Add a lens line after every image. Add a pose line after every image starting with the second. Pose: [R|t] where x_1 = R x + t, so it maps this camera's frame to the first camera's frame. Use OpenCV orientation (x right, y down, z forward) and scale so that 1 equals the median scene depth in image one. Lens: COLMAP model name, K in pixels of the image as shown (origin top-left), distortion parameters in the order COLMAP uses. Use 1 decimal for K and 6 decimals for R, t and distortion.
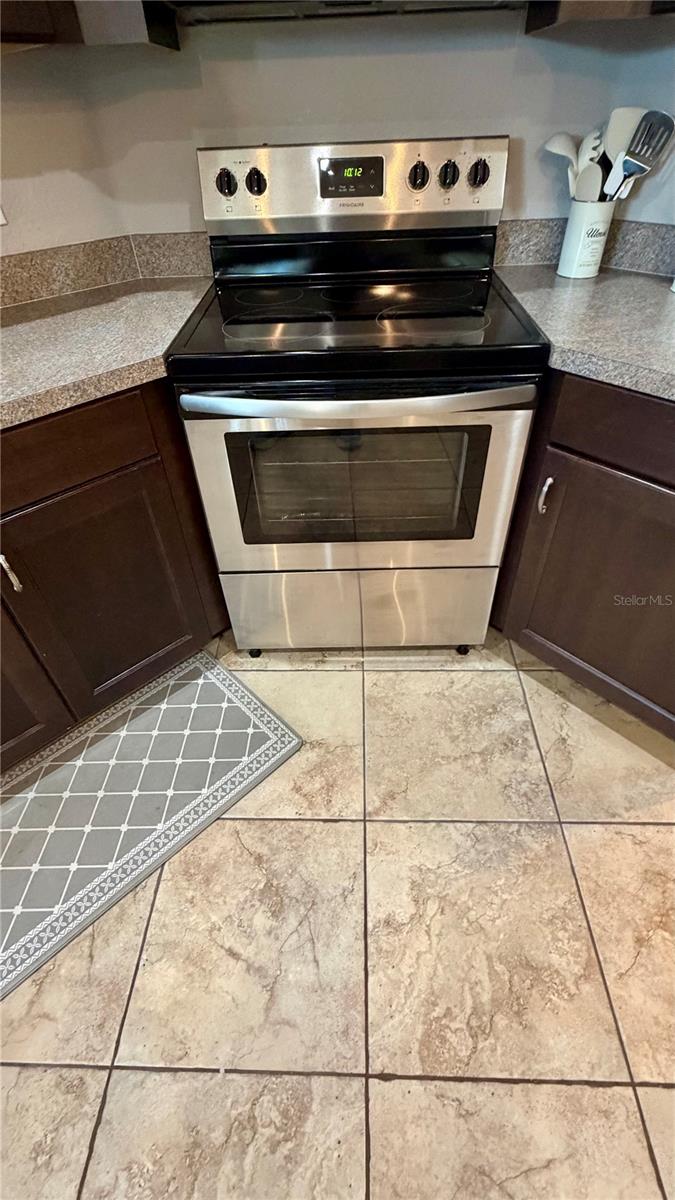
lens RADIAL K [[540.6, 0, 337.5], [0, 540.6, 600.0], [0, 0, 1]] dist [-0.000003, 0.000559]
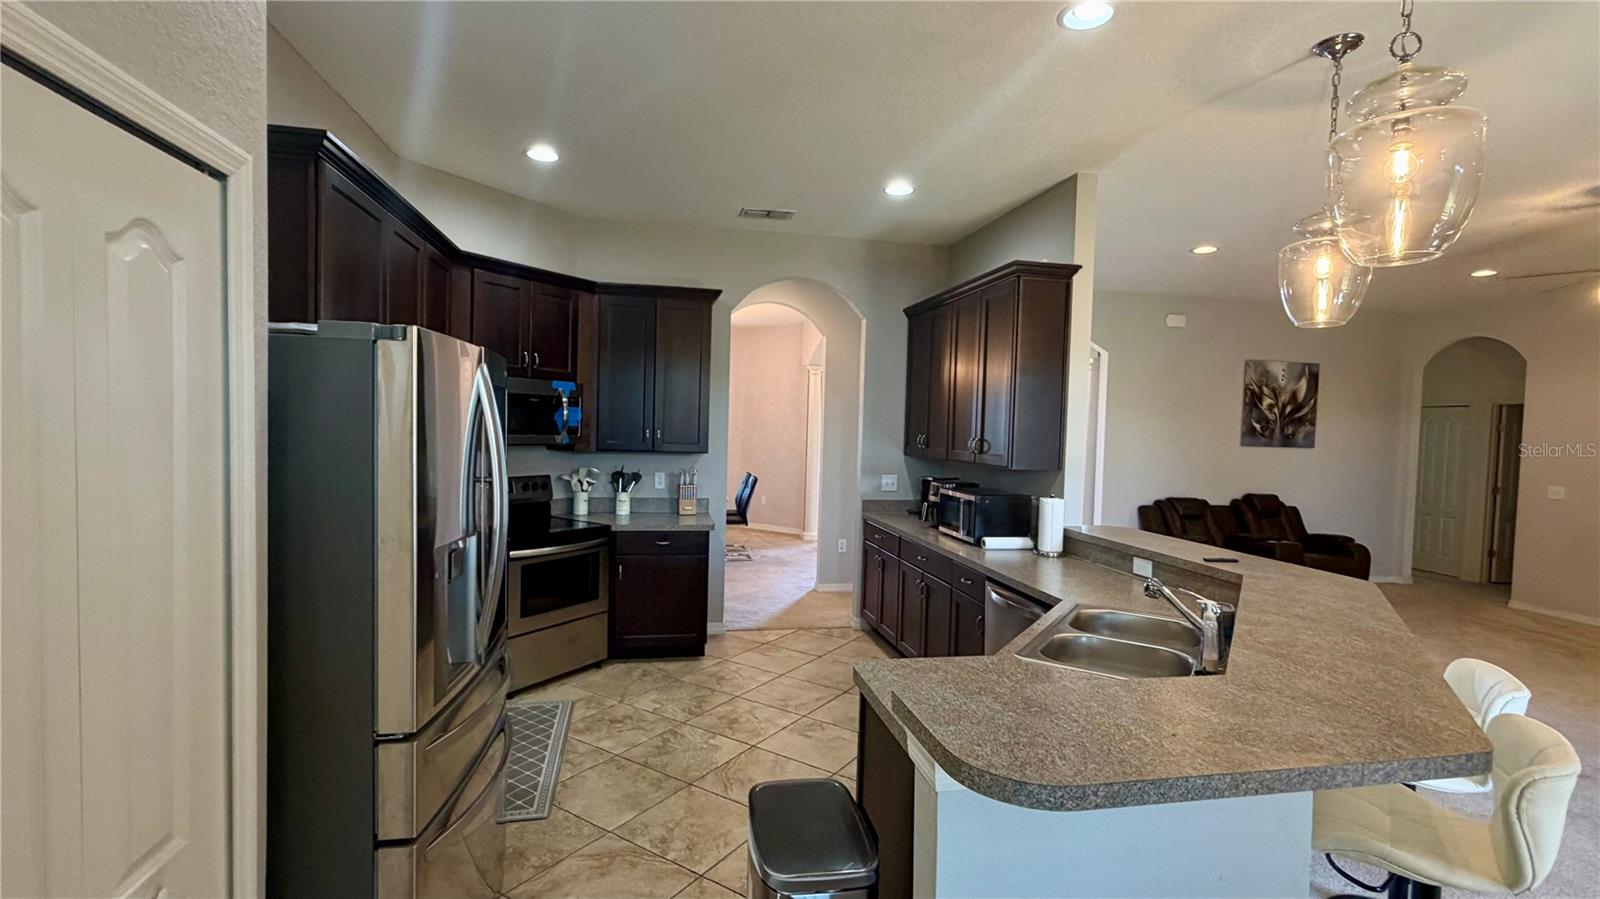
lens RADIAL K [[720.9, 0, 800.0], [0, 720.9, 449.5], [0, 0, 1]] dist [-0.000003, 0.000559]
pose [[0.521199, 0.017599, 0.853253, -2.187249], [0.543859, 0.763636, -0.347960, 1.058618], [-0.657699, 0.645407, 0.388435, -1.402850]]
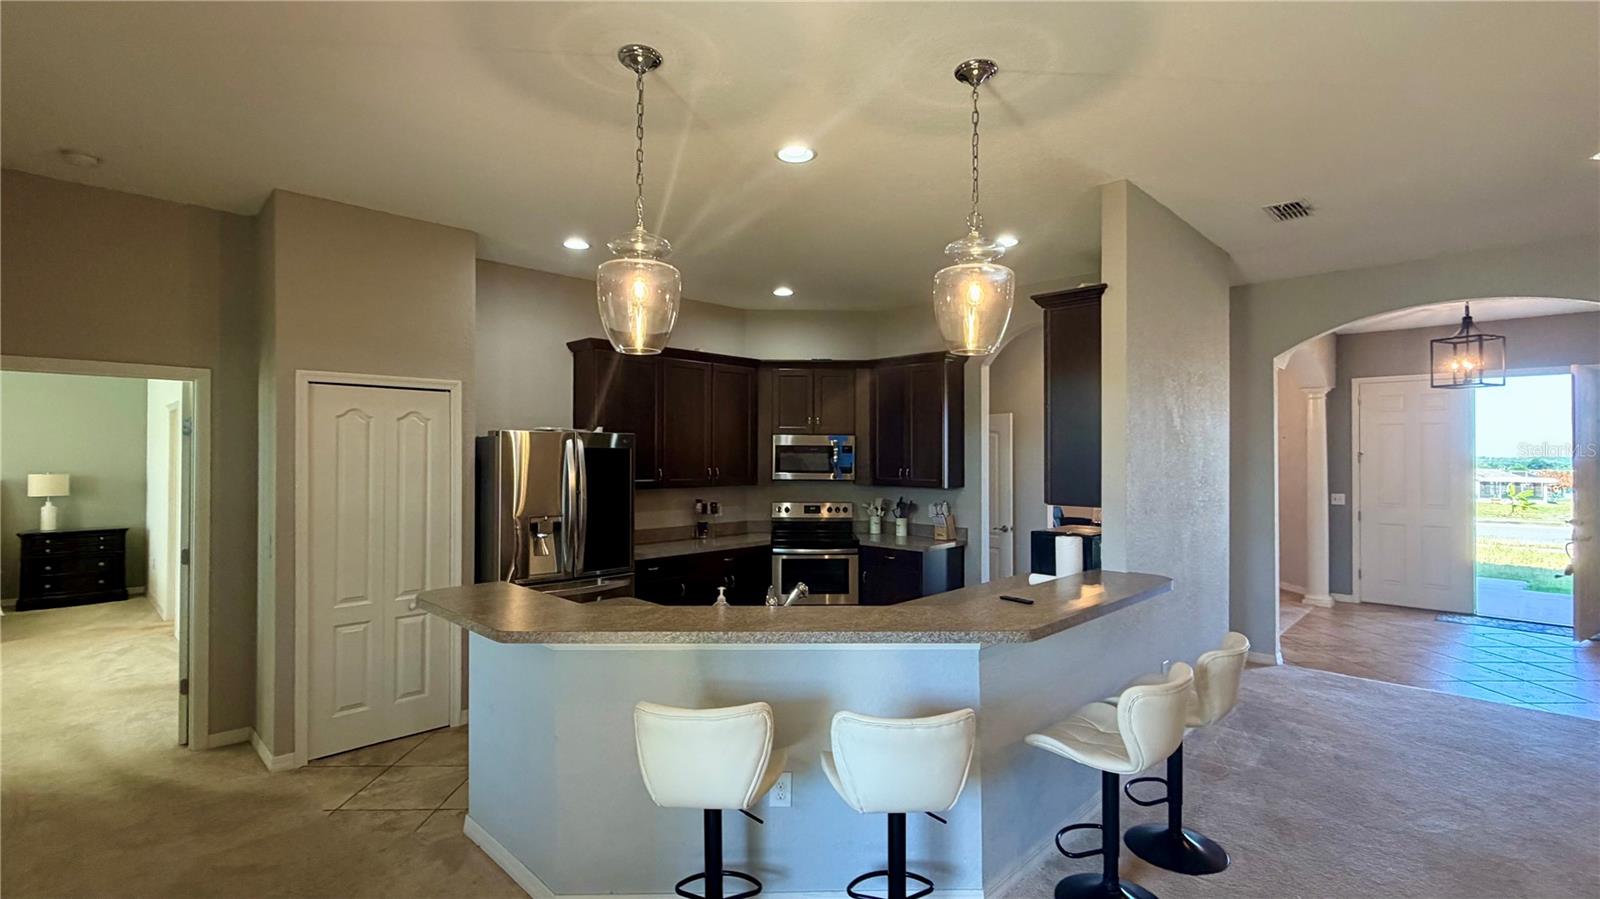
lens RADIAL K [[720.9, 0, 800.0], [0, 720.9, 449.5], [0, 0, 1]] dist [-0.000003, 0.000559]
pose [[0.998733, 0.036923, 0.034194, -0.255966], [-0.003552, 0.729492, -0.683980, 2.413585], [-0.050199, 0.682992, 0.728699, -3.021870]]
